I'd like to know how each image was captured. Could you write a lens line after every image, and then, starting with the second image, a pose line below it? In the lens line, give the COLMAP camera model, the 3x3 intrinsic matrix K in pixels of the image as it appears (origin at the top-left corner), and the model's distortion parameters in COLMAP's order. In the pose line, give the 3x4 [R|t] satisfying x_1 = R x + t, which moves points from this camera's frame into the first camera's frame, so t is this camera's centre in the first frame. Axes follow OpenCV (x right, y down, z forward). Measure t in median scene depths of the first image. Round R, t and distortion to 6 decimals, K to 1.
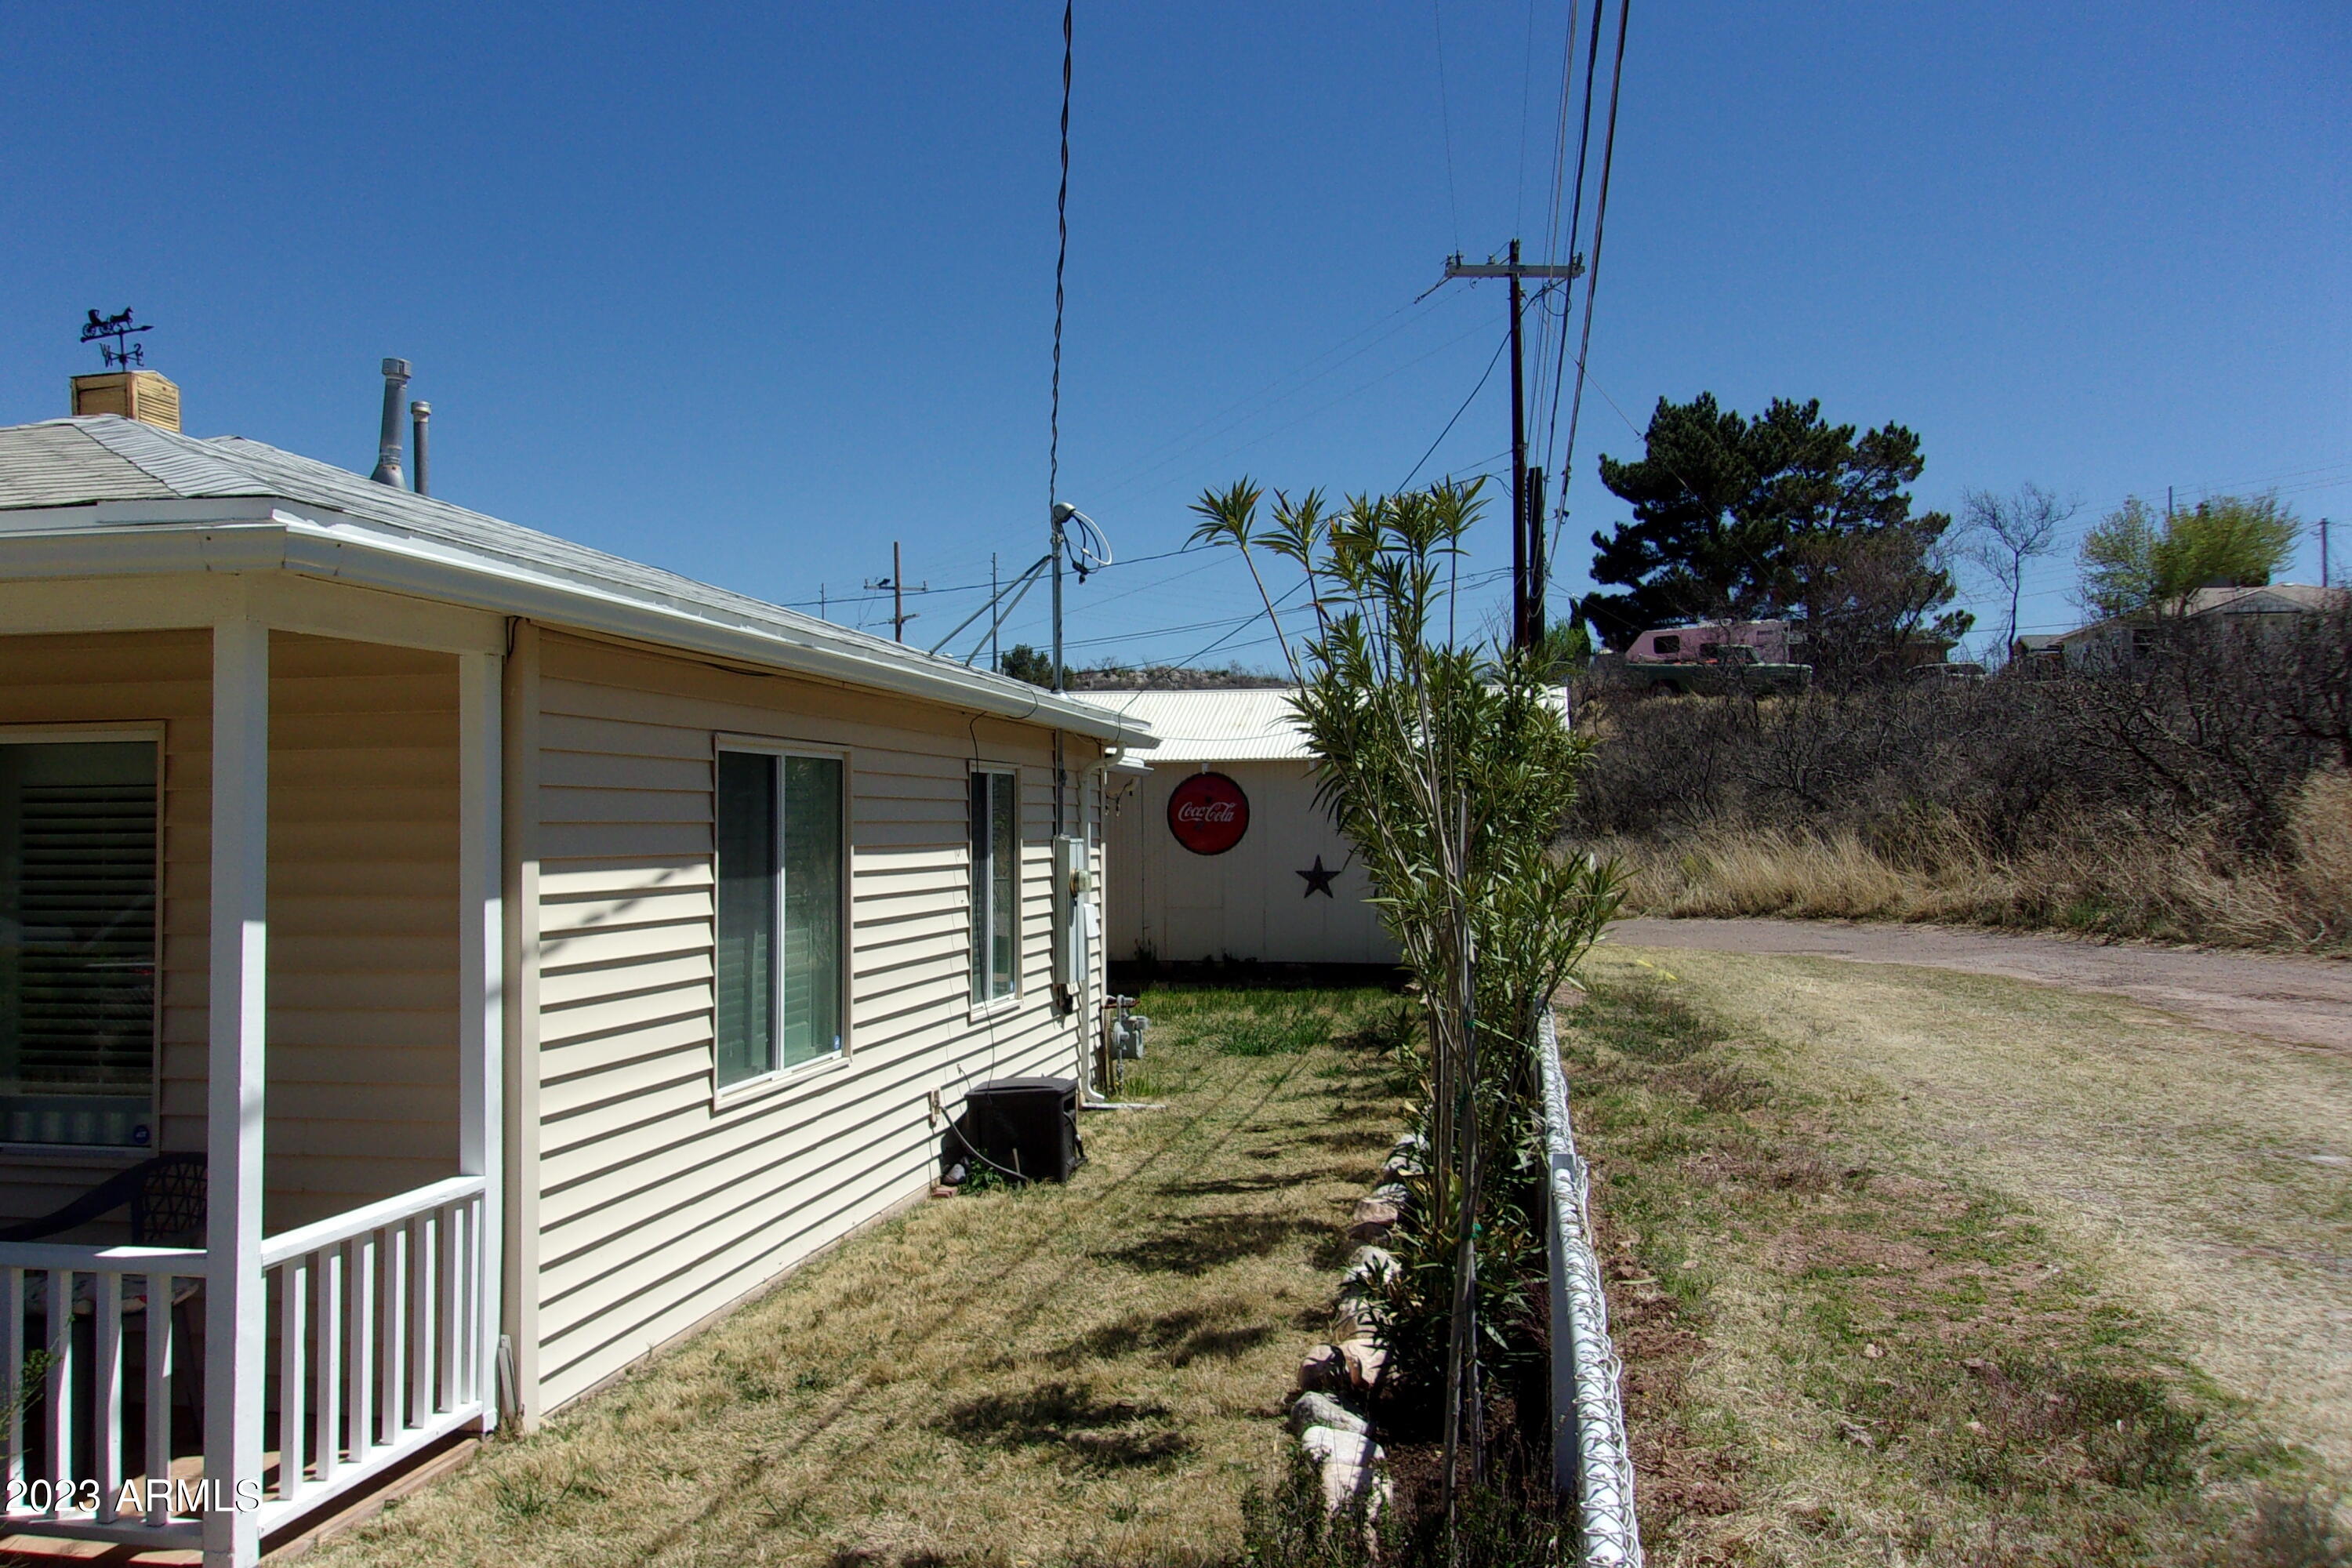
lens RADIAL K [[1938.9, 0, 1136.8], [0, 1938.9, 777.3], [0, 0, 1]] dist [-0.068898, 0.163995]
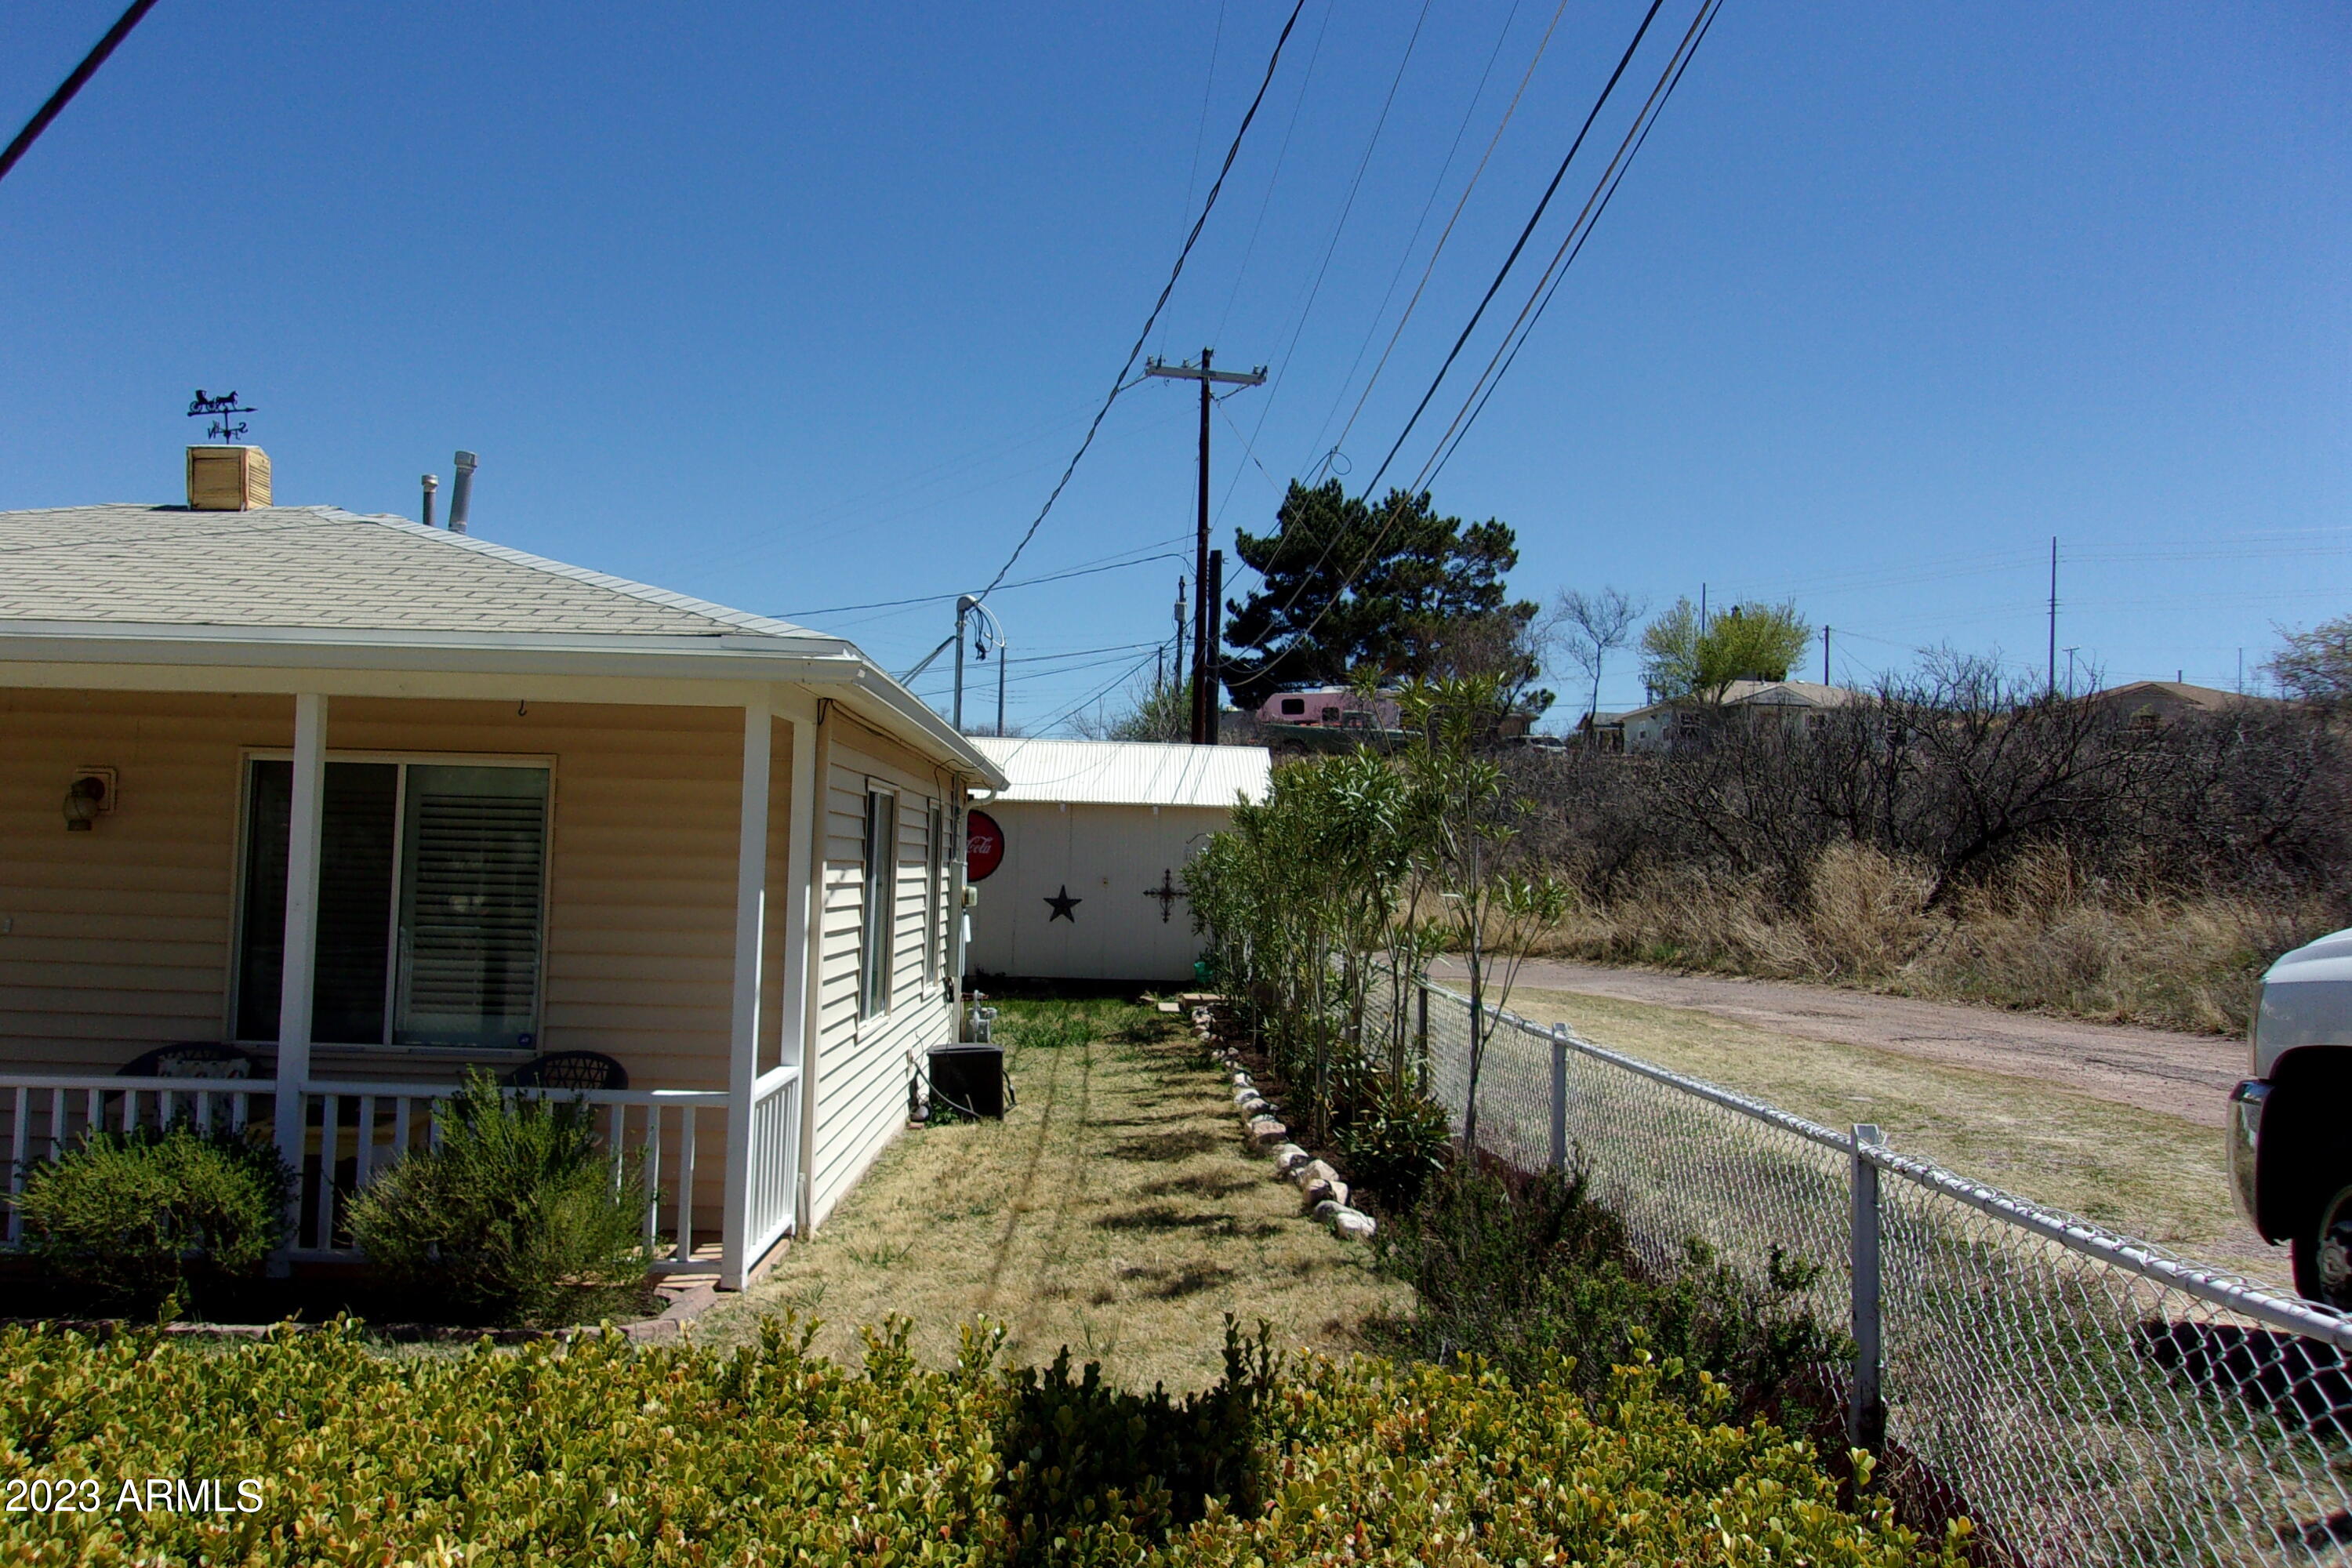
lens RADIAL K [[1898.2, 0, 1176.0], [0, 1898.2, 784.0], [0, 0, 1]] dist [-0.074913, 0.193942]
pose [[0.974614, 0.041886, 0.219938, -0.054765], [-0.038136, 0.999046, -0.021270, 0.000767], [-0.220619, 0.012342, 0.975282, -0.073760]]
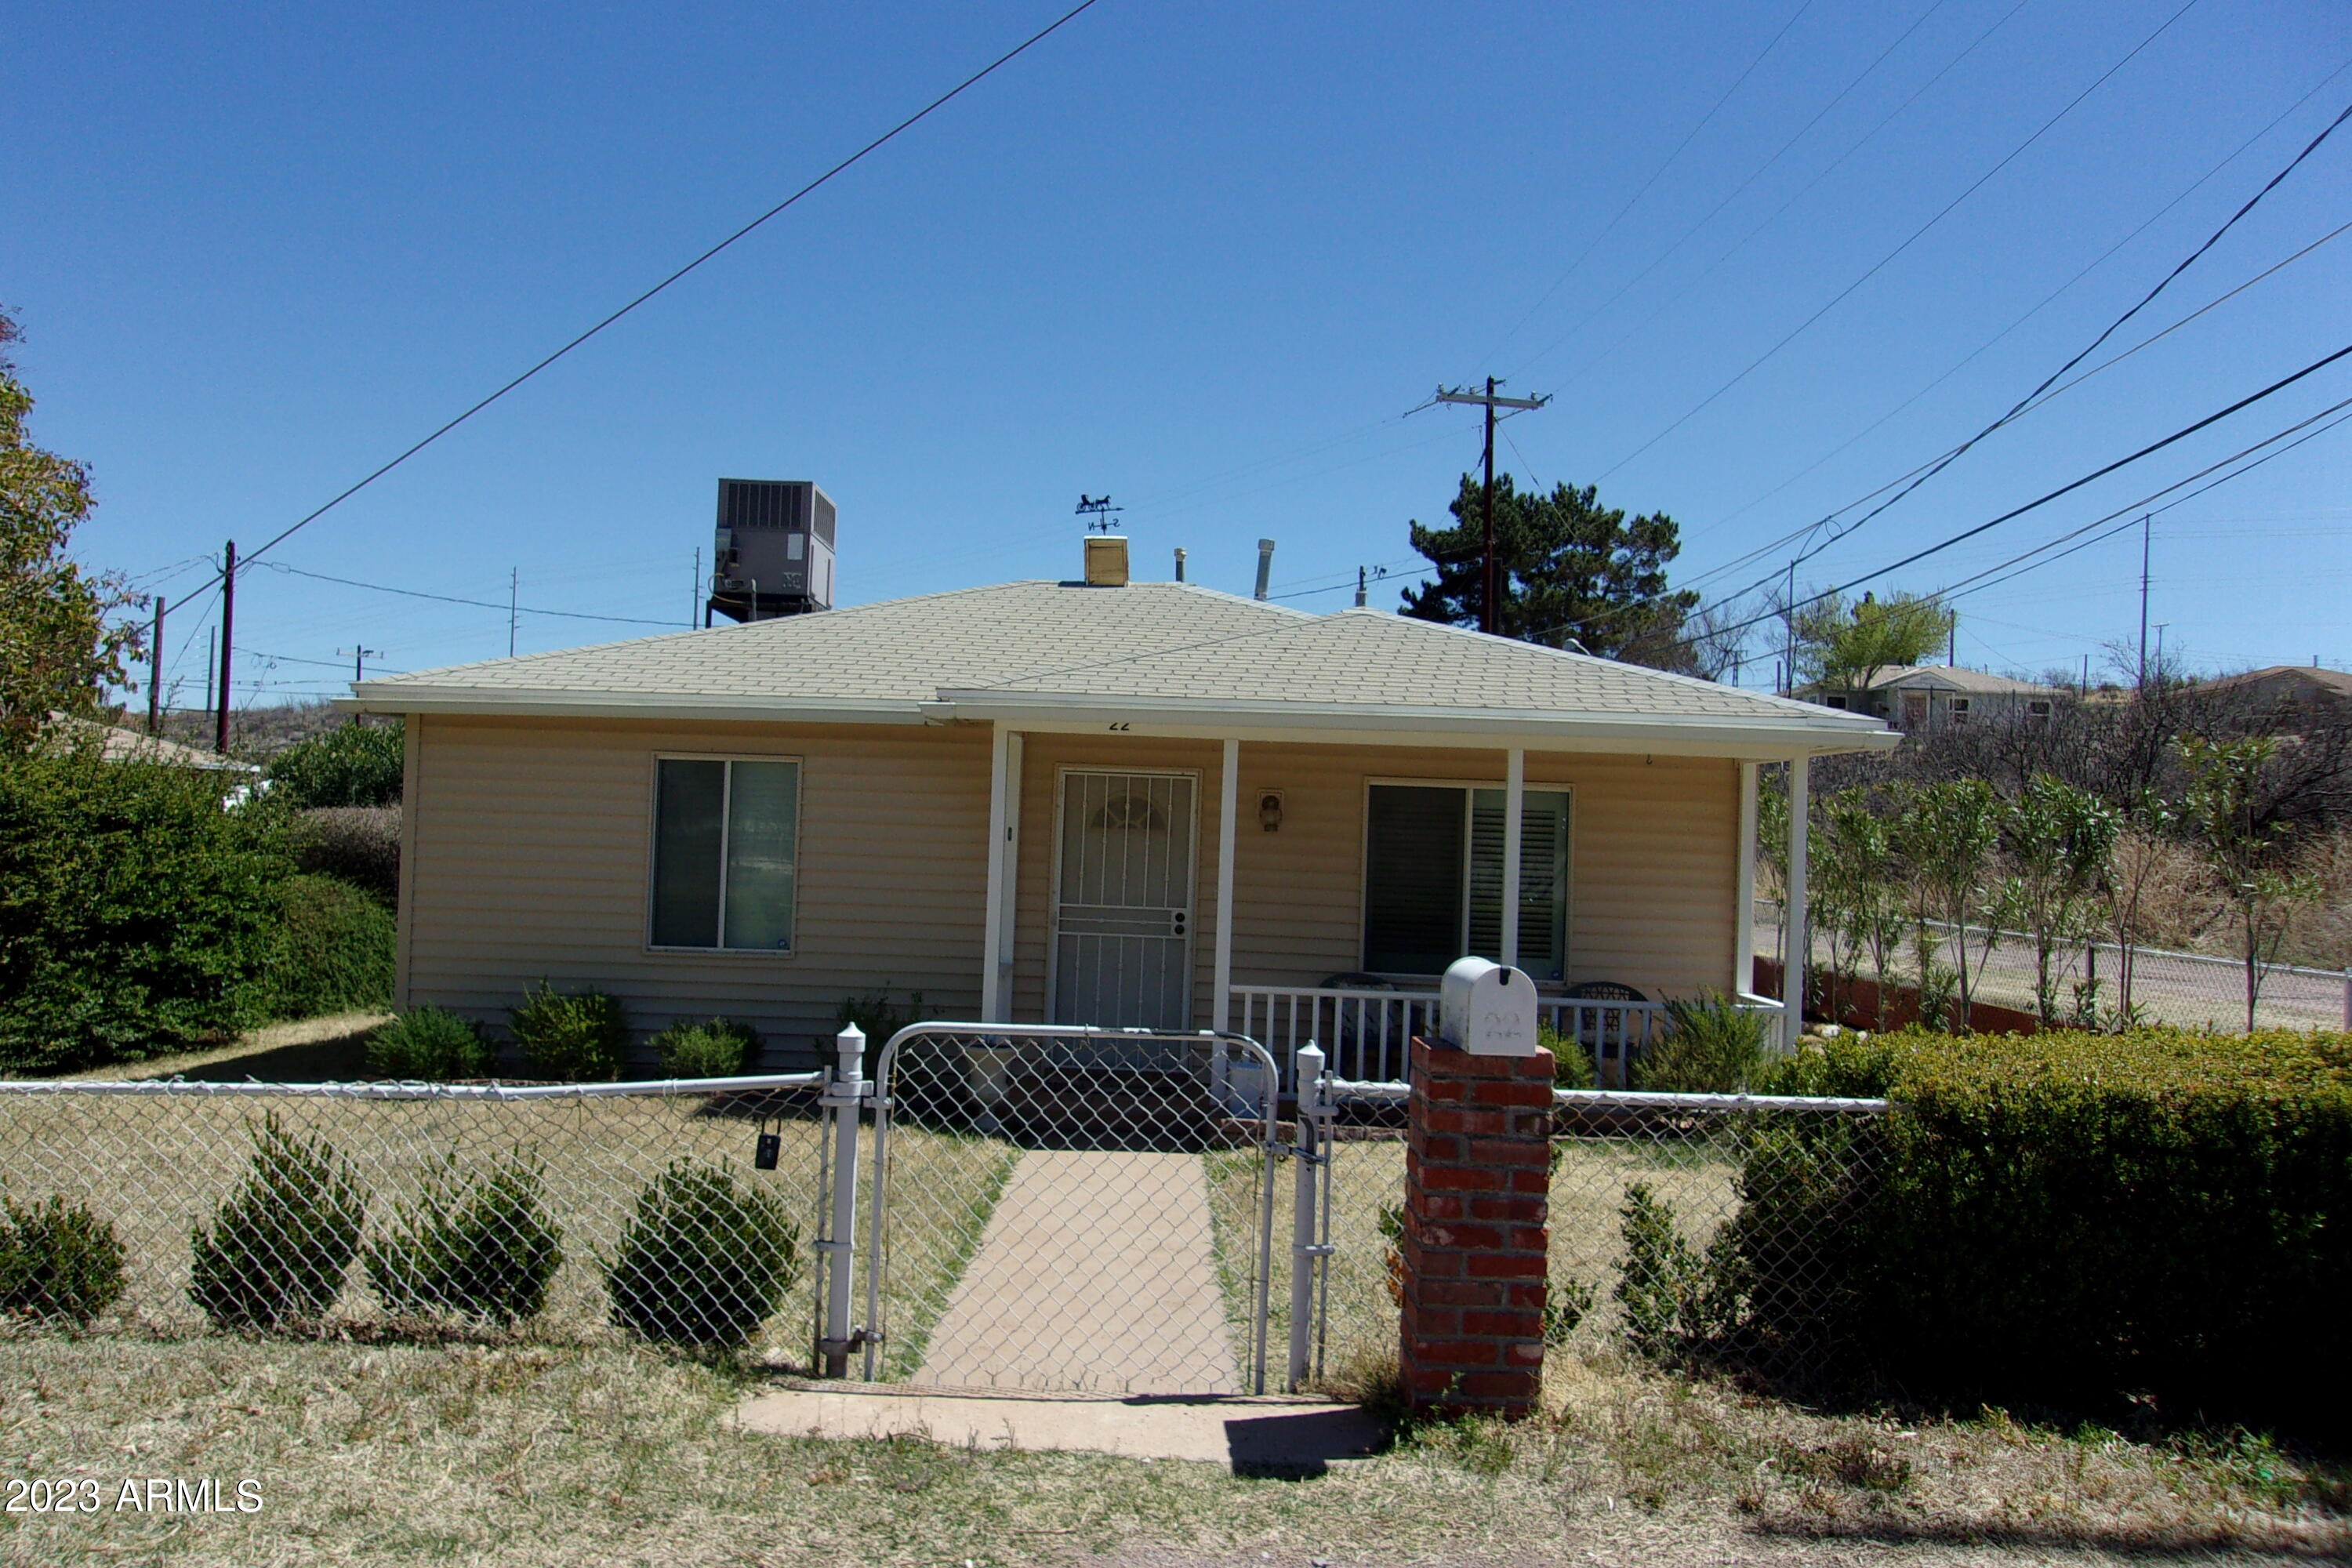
lens RADIAL K [[1839.9, 0, 1176.0], [0, 1839.9, 784.0], [0, 0, 1]] dist [-0.001792, -0.000512]
pose [[0.984449, 0.046945, 0.169282, -0.195909], [-0.047013, 0.998888, -0.003608, 0.000006], [-0.169263, -0.004407, 0.985561, -0.144147]]
